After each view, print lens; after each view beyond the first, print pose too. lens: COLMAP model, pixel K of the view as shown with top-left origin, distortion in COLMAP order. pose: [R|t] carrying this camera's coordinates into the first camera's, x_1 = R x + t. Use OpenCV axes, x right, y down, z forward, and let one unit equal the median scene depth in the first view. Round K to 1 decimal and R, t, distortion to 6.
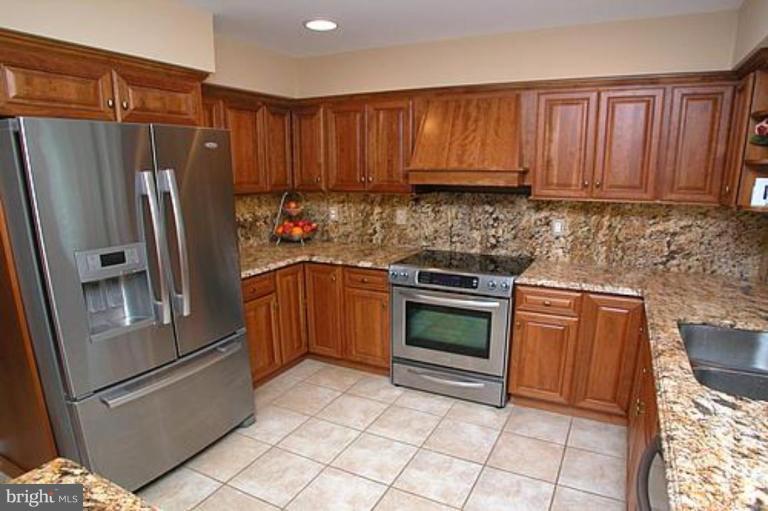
lens RADIAL K [[488.8, 0, 392.3], [0, 488.8, 272.5], [0, 0, 1]] dist [-0.042717, -0.000707]
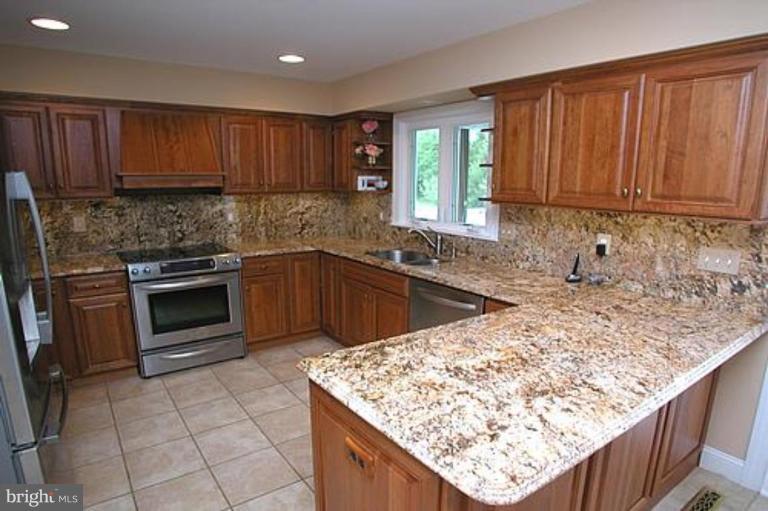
lens RADIAL K [[457.0, 0, 384.6], [0, 457.0, 259.8], [0, 0, 1]] dist [-0.058536, 0.001821]
pose [[0.467753, -0.156311, 0.869928, -0.525968], [0.194118, 0.978375, 0.071421, 0.012513], [-0.862279, 0.135461, 0.487980, 0.048426]]
